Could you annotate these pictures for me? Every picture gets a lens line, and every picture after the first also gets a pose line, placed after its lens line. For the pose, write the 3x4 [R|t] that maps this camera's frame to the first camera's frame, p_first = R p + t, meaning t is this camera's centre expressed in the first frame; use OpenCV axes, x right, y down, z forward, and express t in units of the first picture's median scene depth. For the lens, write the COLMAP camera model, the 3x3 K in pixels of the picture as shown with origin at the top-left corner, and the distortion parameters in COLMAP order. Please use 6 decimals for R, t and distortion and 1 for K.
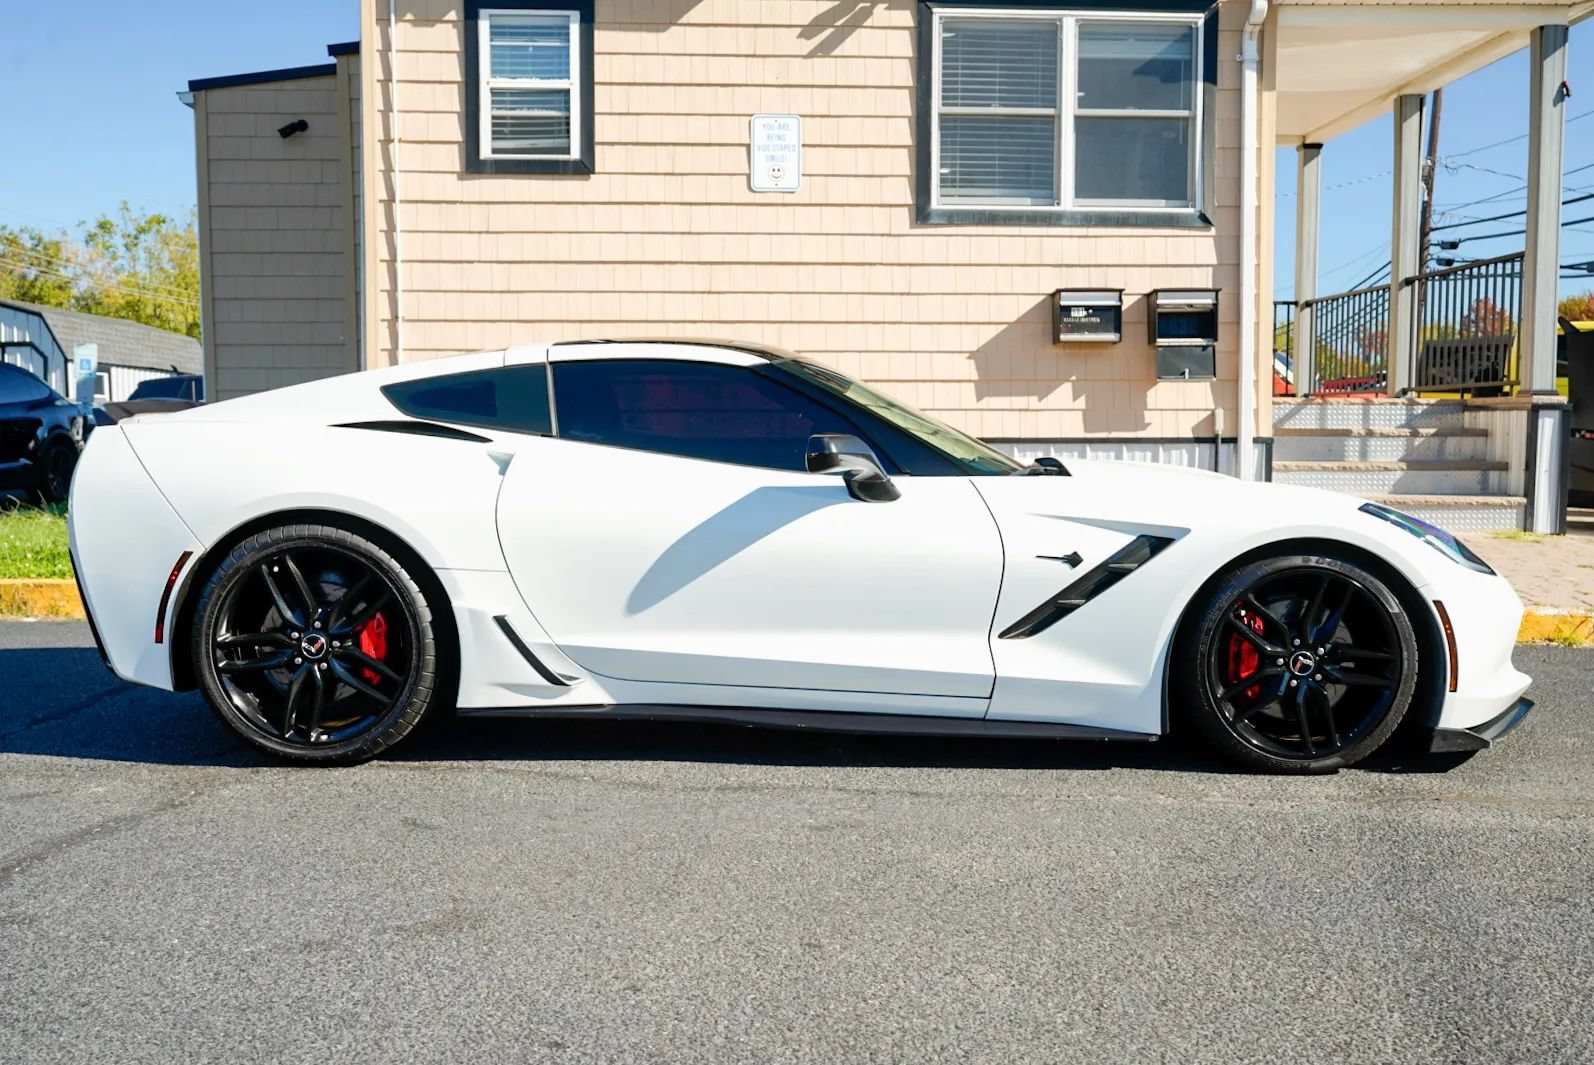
lens RADIAL K [[1591.4, 0, 800.8], [0, 1591.4, 533.9], [0, 0, 1]] dist [0.001251, -0.002835]
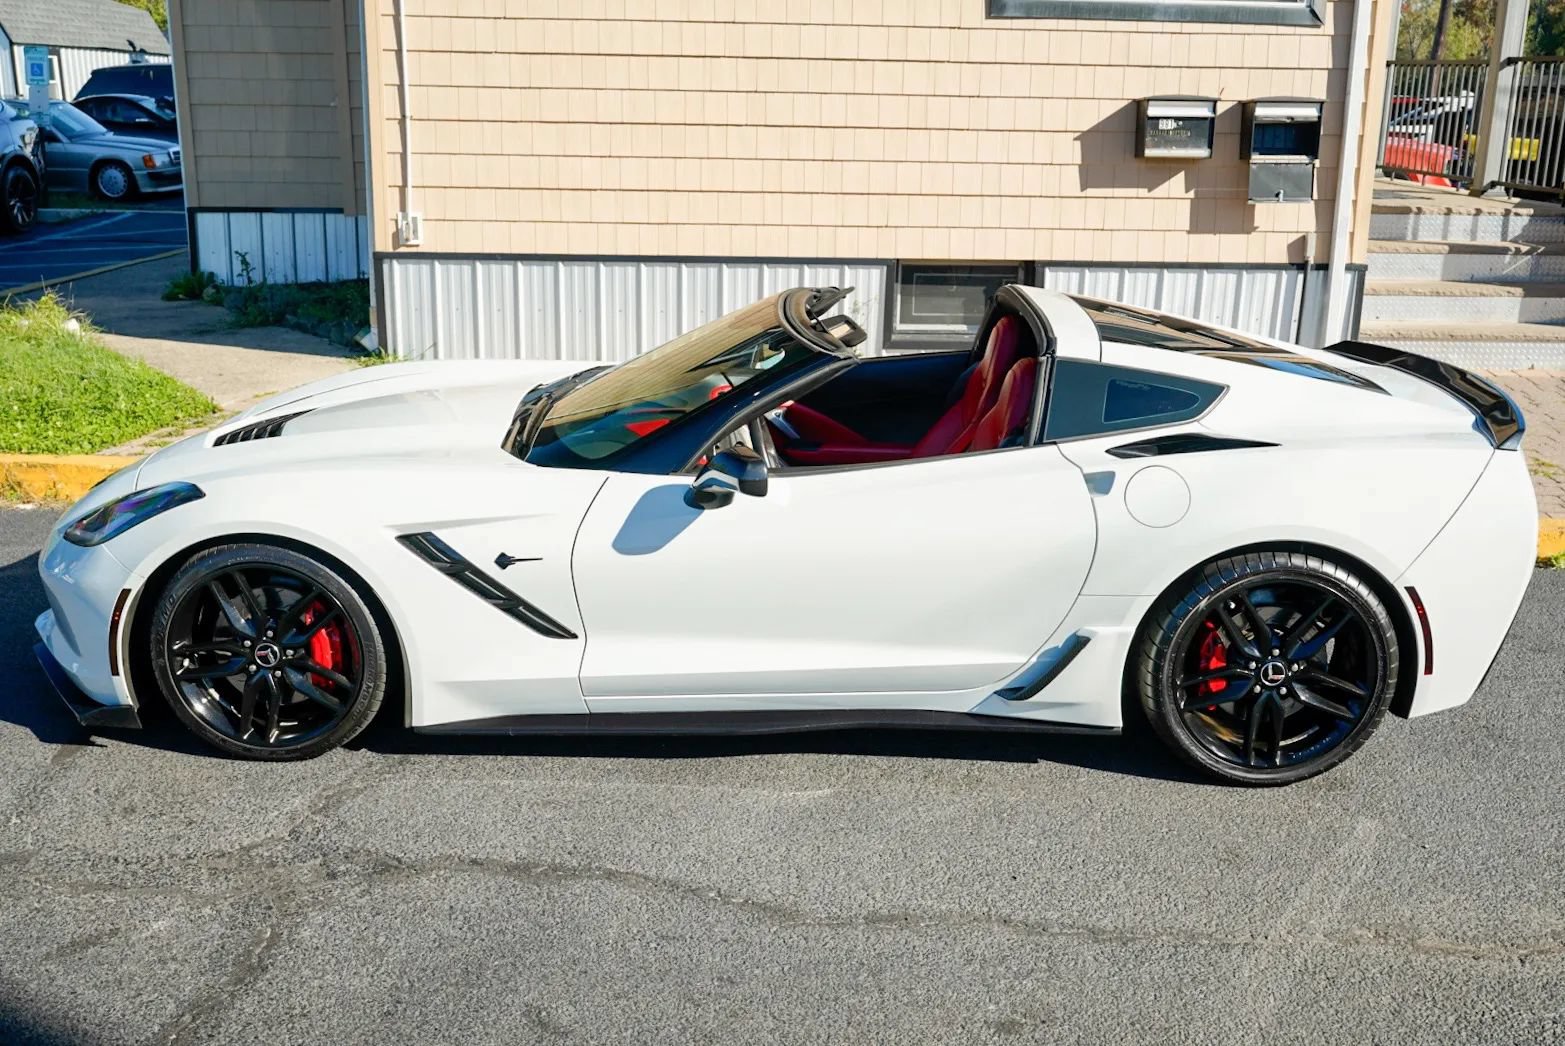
lens RADIAL K [[1591.4, 0, 798.3], [0, 1591.4, 518.0], [0, 0, 1]] dist [-0.006215, 0.012881]
pose [[0.999736, 0.013352, 0.018706, -0.046843], [-0.016897, 0.978736, 0.204425, -0.100882], [-0.015579, -0.204687, 0.978704, 0.080049]]
